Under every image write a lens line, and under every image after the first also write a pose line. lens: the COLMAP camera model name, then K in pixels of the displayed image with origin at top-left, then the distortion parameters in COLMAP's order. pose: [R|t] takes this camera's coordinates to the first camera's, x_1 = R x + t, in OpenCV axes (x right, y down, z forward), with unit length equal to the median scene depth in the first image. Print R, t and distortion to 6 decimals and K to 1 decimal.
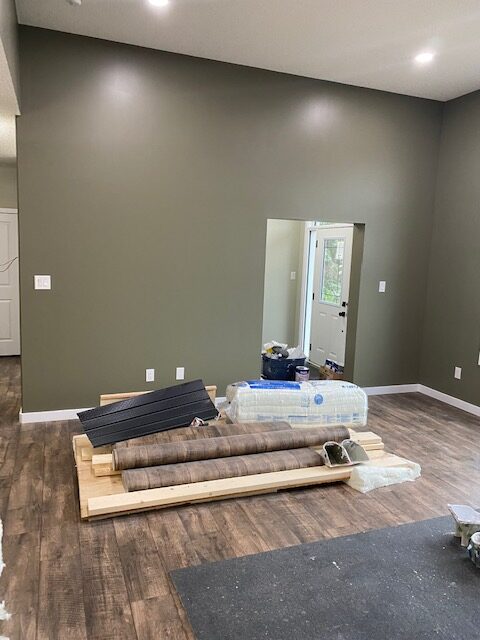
lens RADIAL K [[502.3, 0, 240.0], [0, 502.3, 320.0], [0, 0, 1]] dist [0.006425, 0.002242]
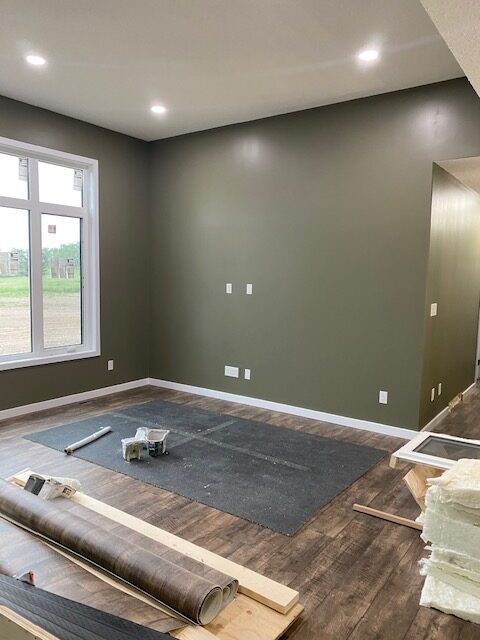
lens RADIAL K [[484.3, 0, 235.8], [0, 484.3, 316.9], [0, 0, 1]] dist [0.031774, -0.036096]
pose [[-0.555529, -0.118594, 0.822996, -0.899019], [0.082306, 0.977073, 0.196354, -0.238449], [-0.827414, 0.176818, -0.533031, 1.521410]]
